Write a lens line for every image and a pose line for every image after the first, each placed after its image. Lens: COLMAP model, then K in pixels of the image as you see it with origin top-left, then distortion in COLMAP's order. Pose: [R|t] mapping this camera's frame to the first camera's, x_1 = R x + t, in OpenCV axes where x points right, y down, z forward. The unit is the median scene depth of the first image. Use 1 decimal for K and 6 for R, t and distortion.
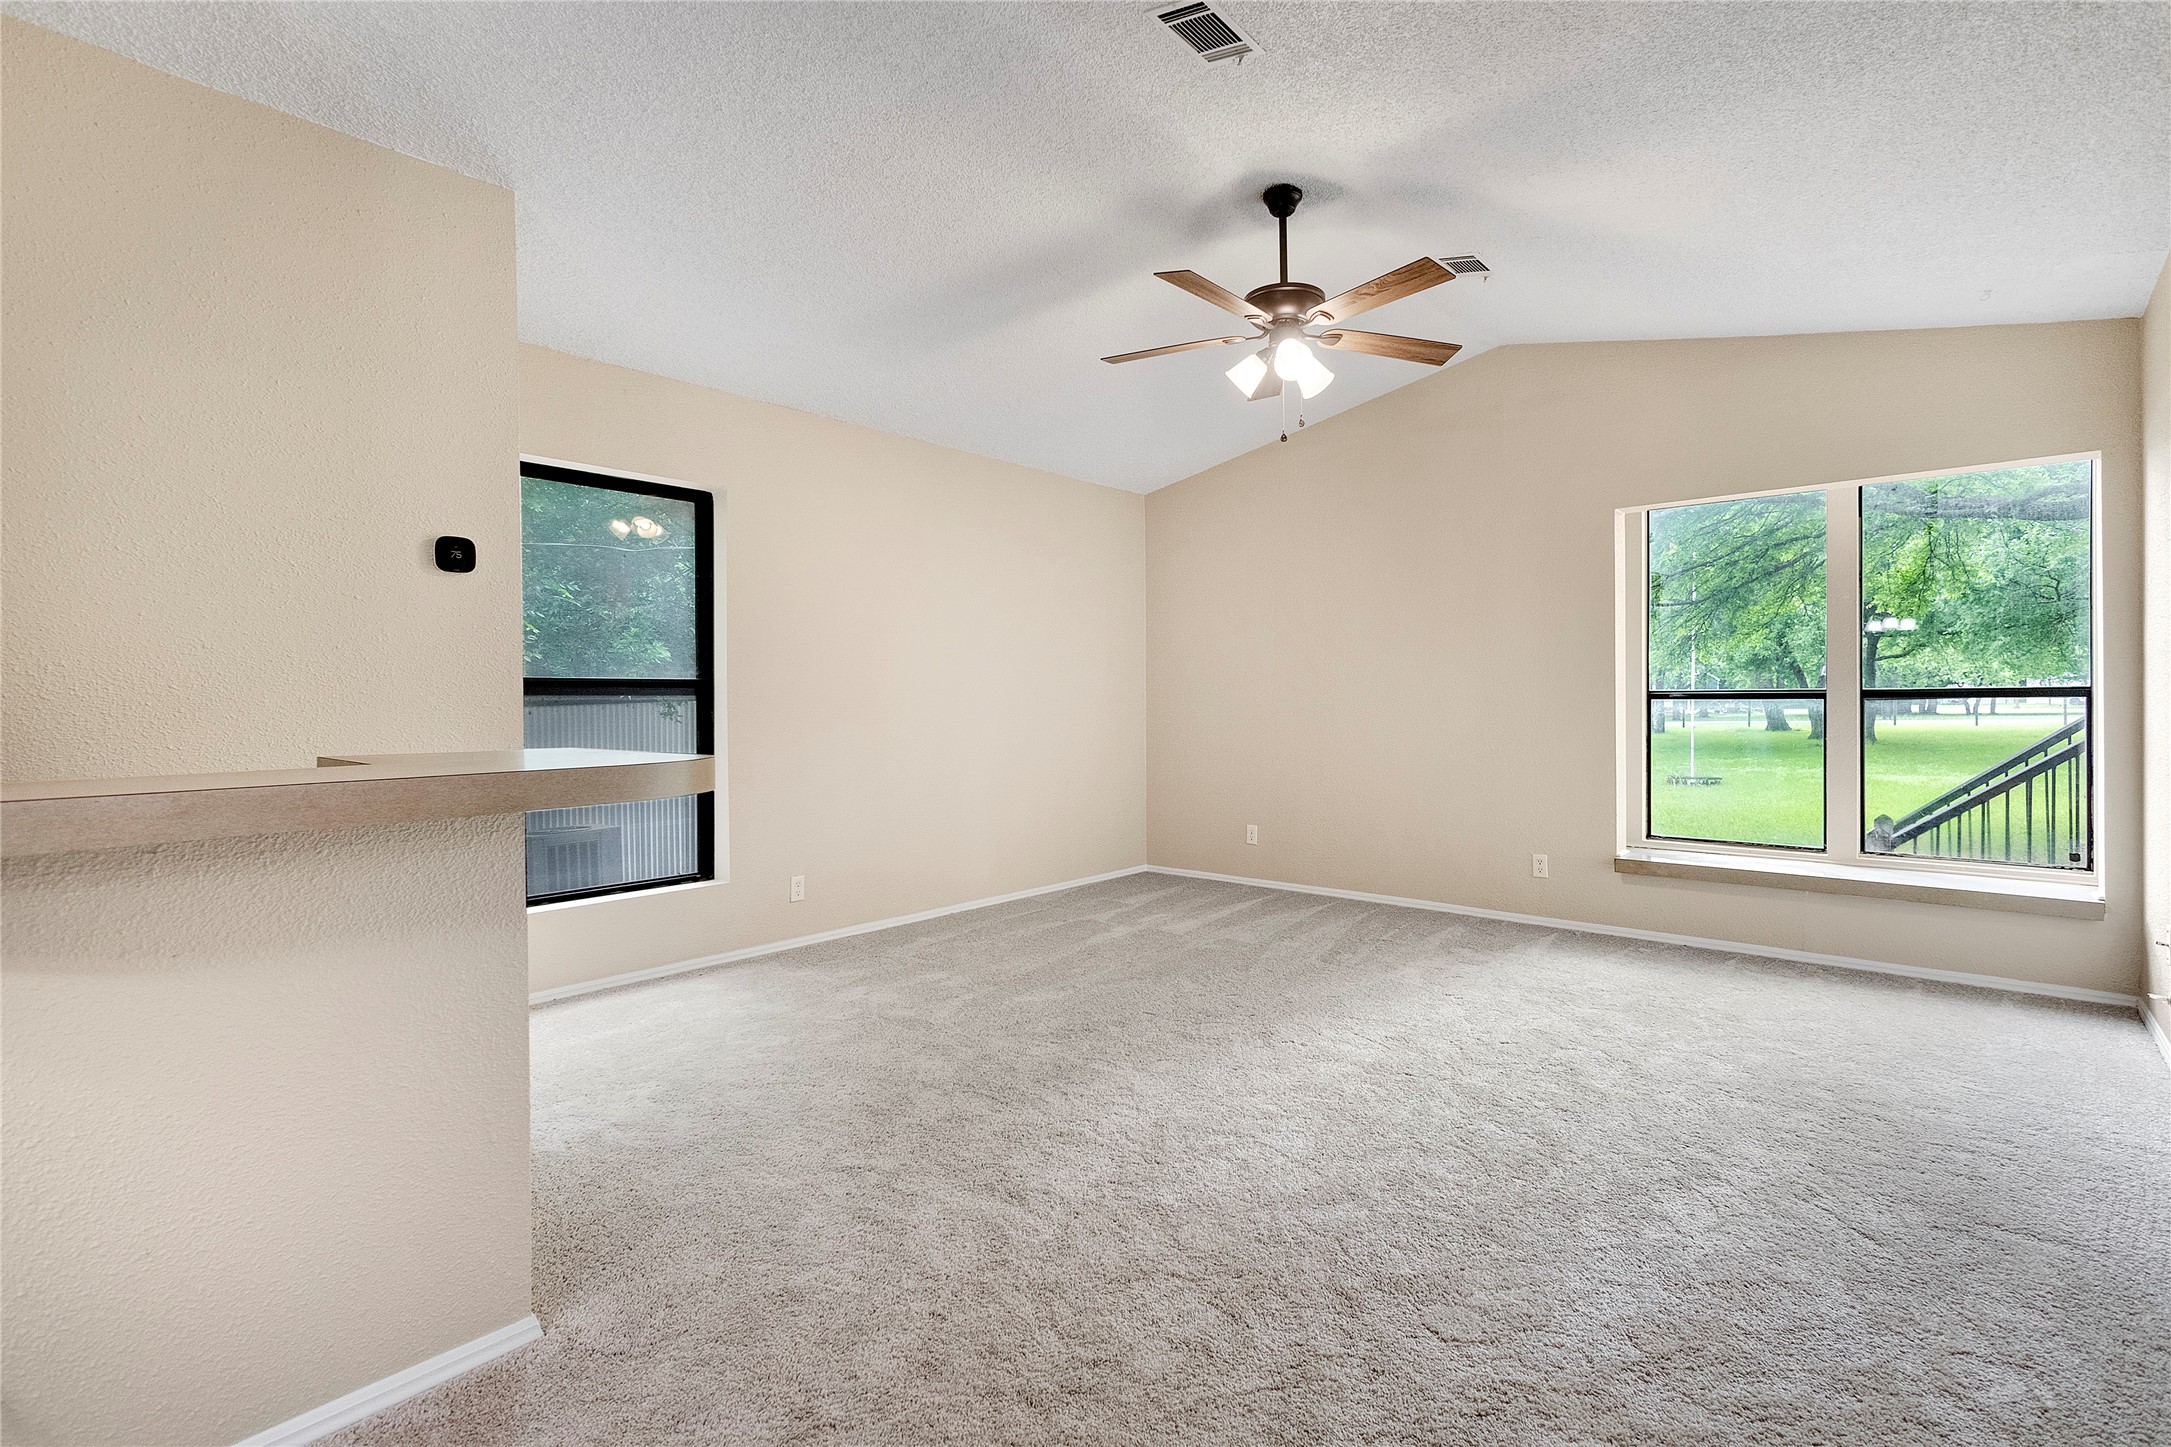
lens RADIAL K [[998.0, 0, 1086.8], [0, 998.0, 706.2], [0, 0, 1]] dist [0.005874, 0.000353]
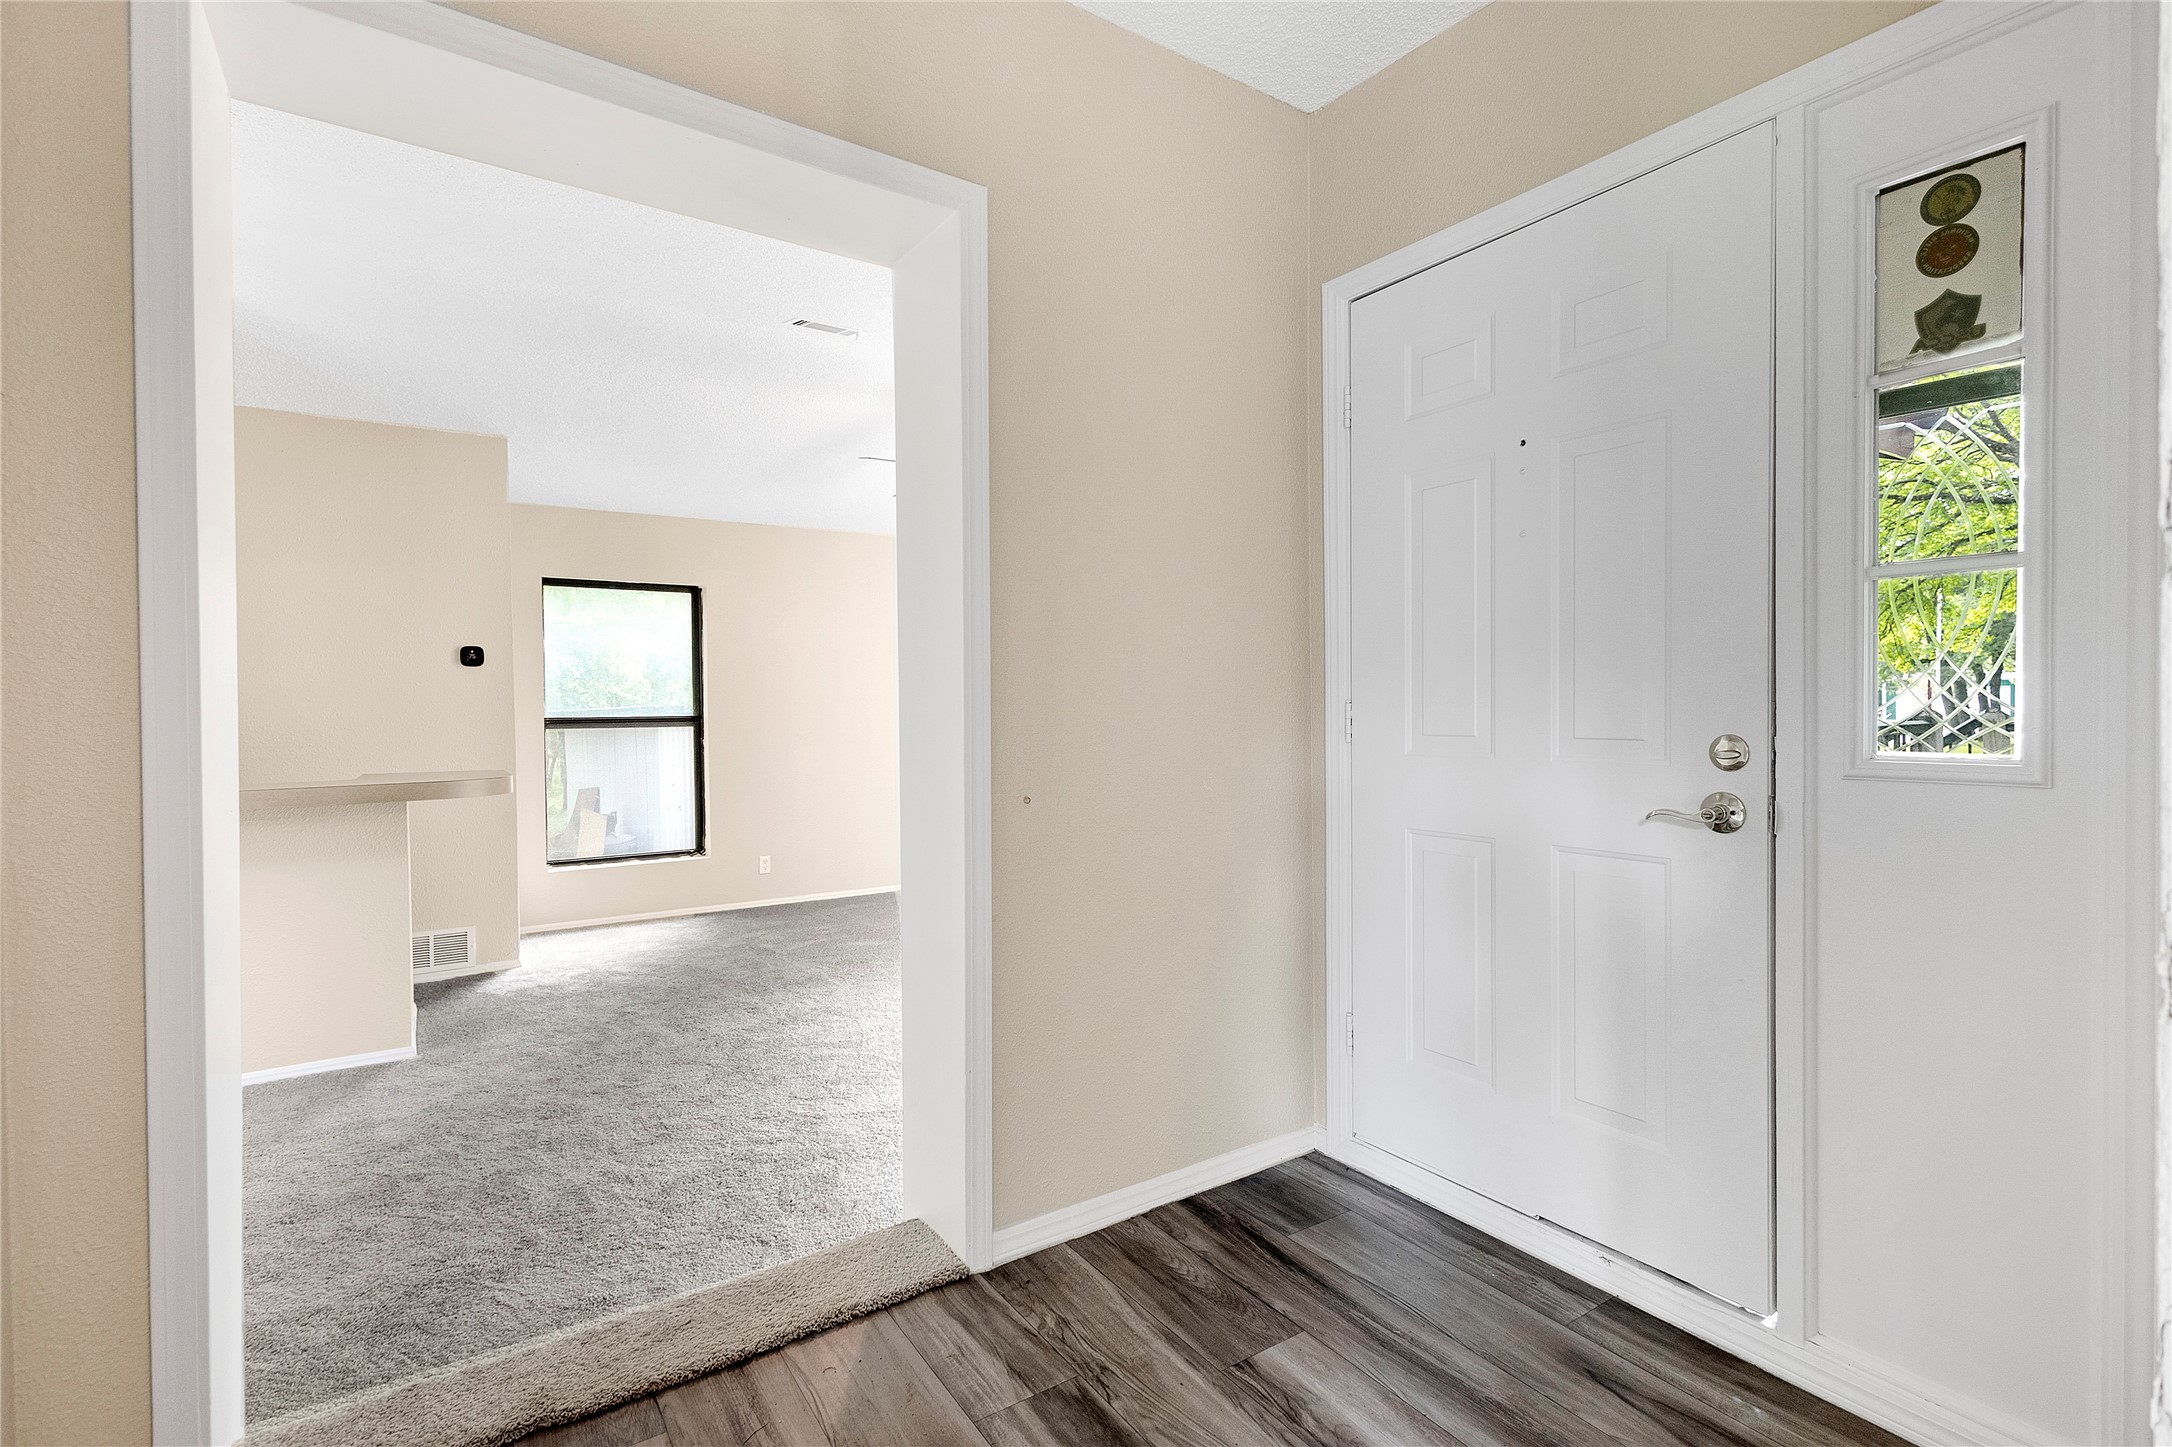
lens RADIAL K [[1017.8, 0, 1082.7], [0, 1017.8, 714.2], [0, 0, 1]] dist [-0.001819, 0.019270]
pose [[0.962924, -0.002432, -0.269763, 0.729916], [0.004498, 0.999965, 0.007041, -0.048689], [0.269737, -0.007994, 0.962901, -0.354550]]
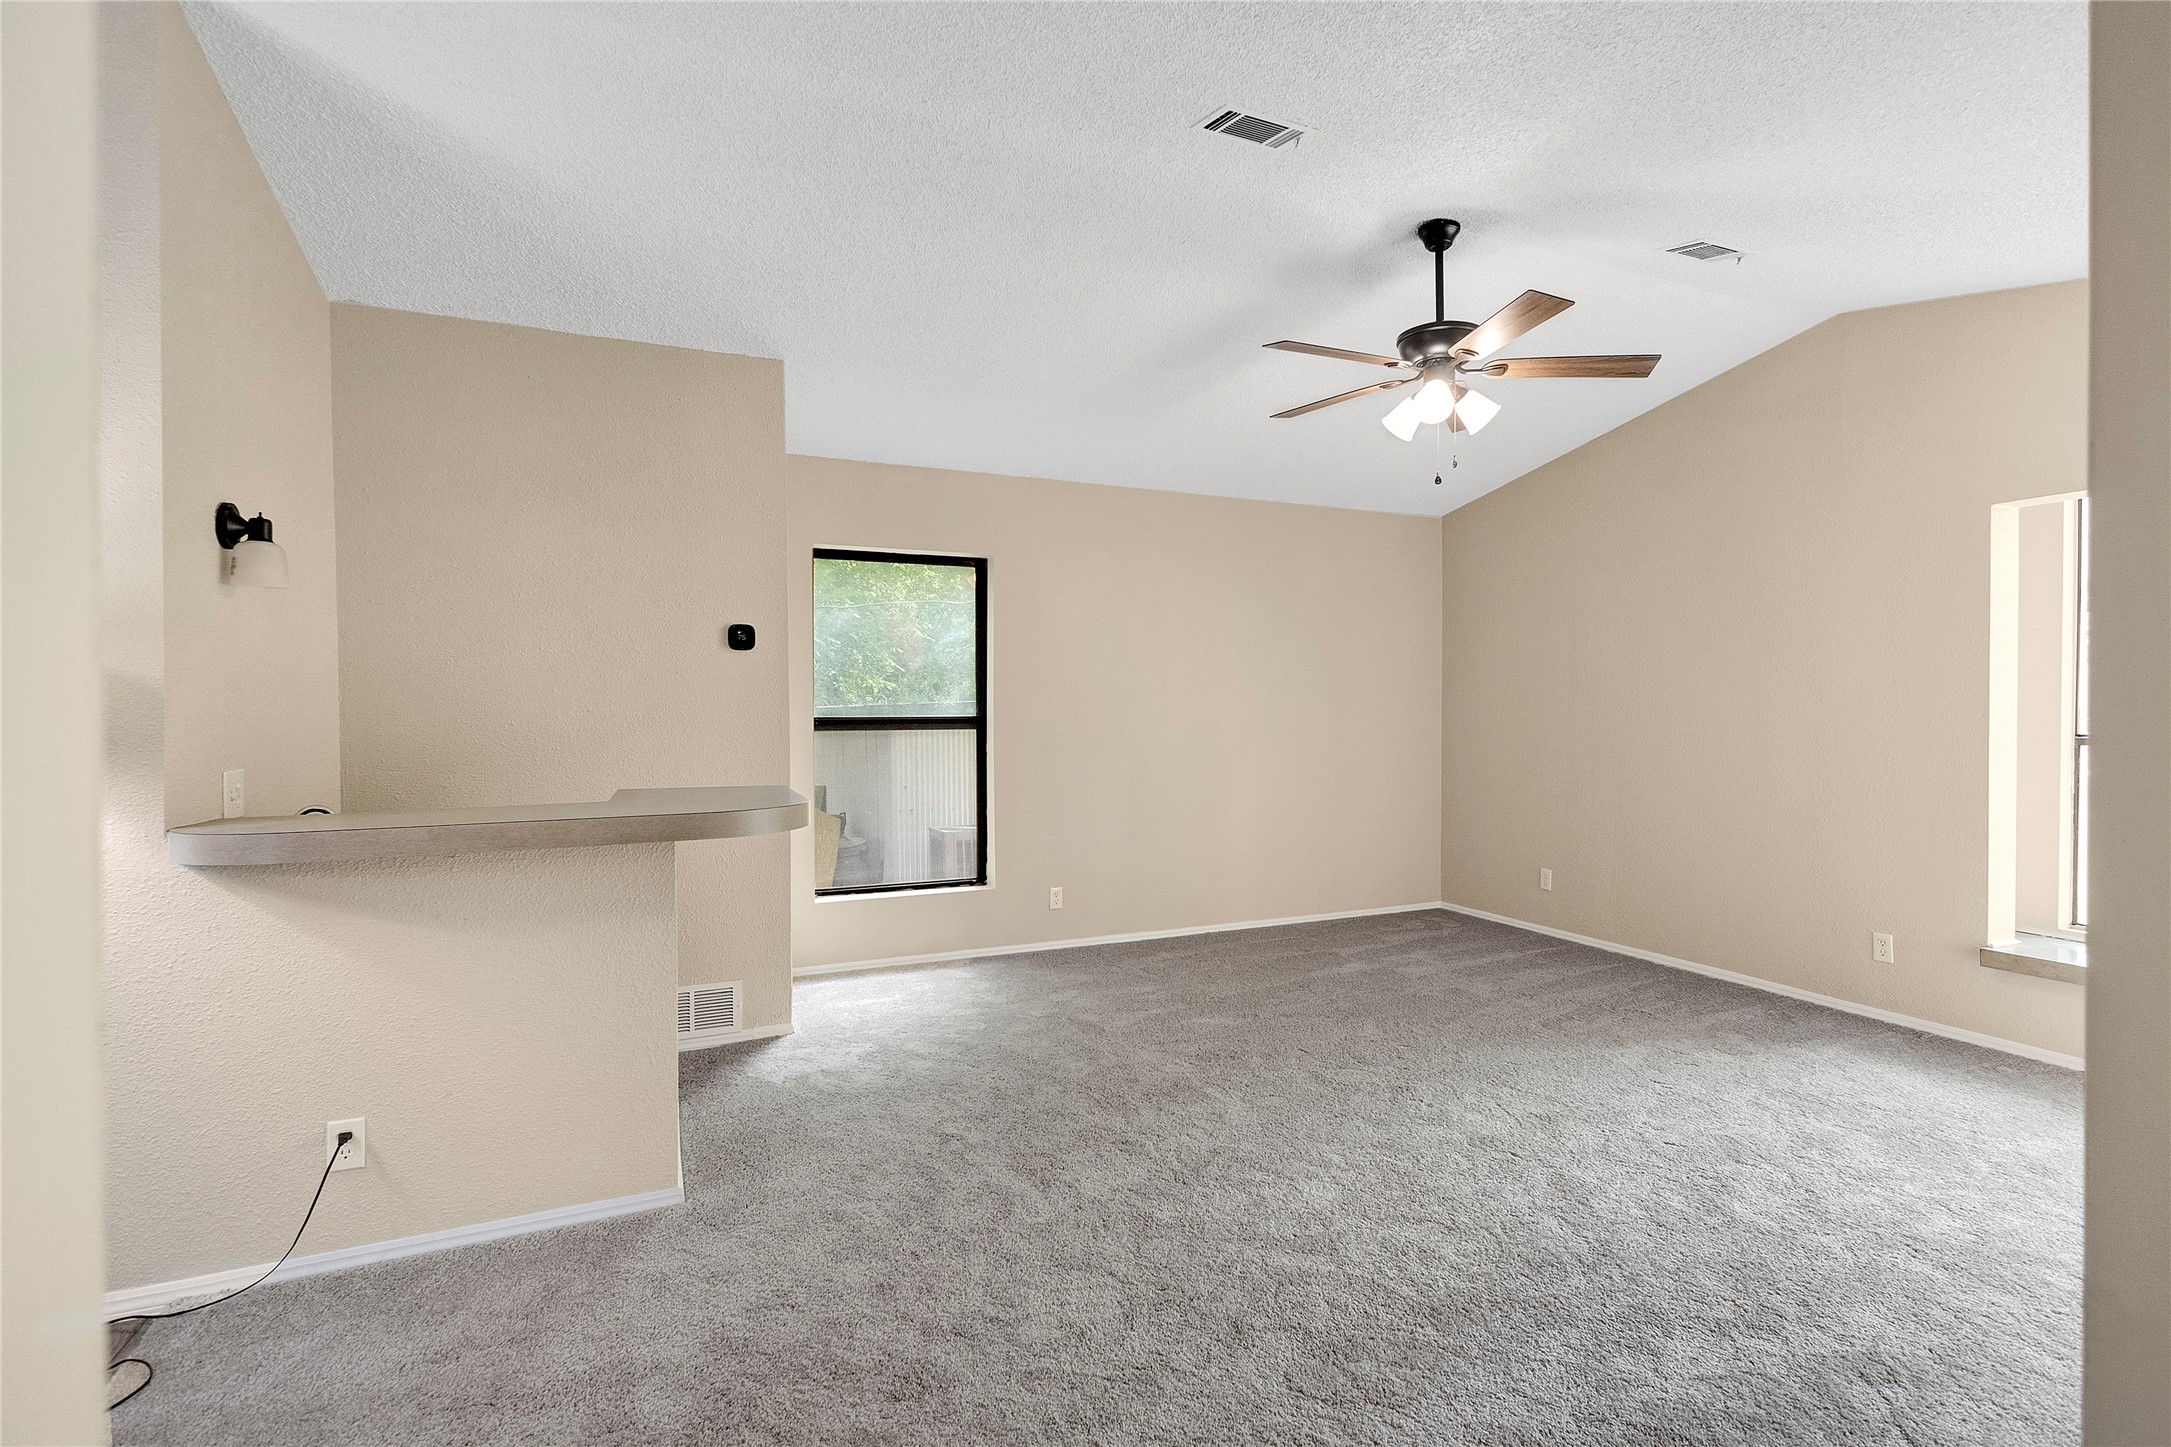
lens RADIAL K [[995.0, 0, 1085.5], [0, 995.0, 723.5], [0, 0, 1]] dist [0.006222, -0.000484]
pose [[0.903591, 0.010766, -0.428260, 0.316163], [-0.005925, 0.999903, 0.012635, -0.044889], [0.428355, -0.008880, 0.903567, -0.023859]]
